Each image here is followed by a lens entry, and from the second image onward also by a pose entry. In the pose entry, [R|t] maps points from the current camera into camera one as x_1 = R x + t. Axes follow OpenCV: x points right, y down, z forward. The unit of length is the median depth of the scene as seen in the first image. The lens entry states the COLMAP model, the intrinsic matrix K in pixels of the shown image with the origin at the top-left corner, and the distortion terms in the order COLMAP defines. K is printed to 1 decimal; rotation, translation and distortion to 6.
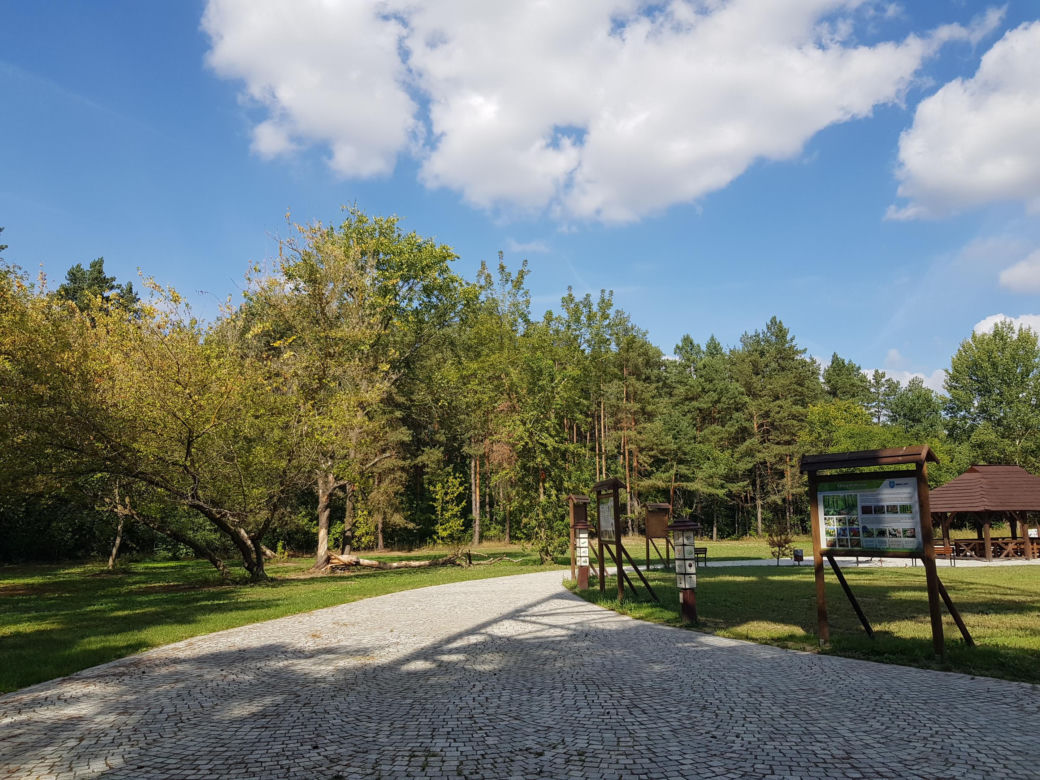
lens RADIAL K [[808.6, 0, 521.3], [0, 808.6, 397.8], [0, 0, 1]] dist [0.053912, -0.080613]
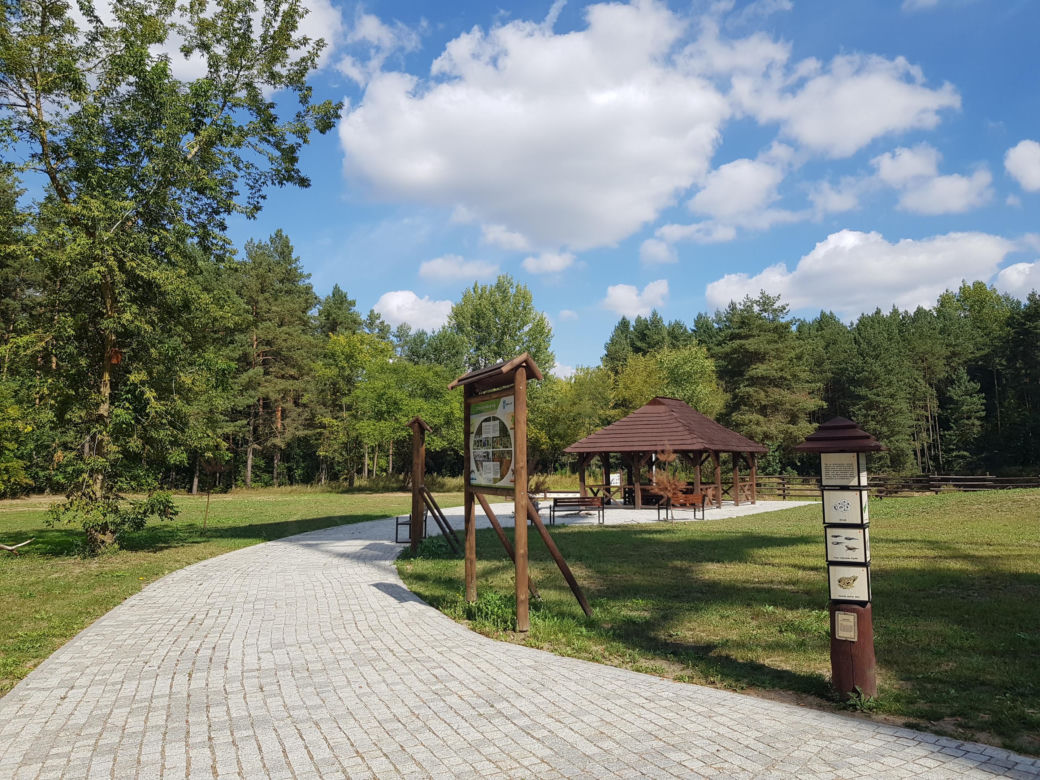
lens RADIAL K [[808.6, 0, 534.1], [0, 808.6, 397.8], [0, 0, 1]] dist [0.053912, -0.080613]
pose [[0.753730, 0.060537, 0.654390, -0.035278], [-0.099390, 0.994795, 0.022449, 0.032244], [-0.649625, -0.081960, 0.755824, 0.191695]]
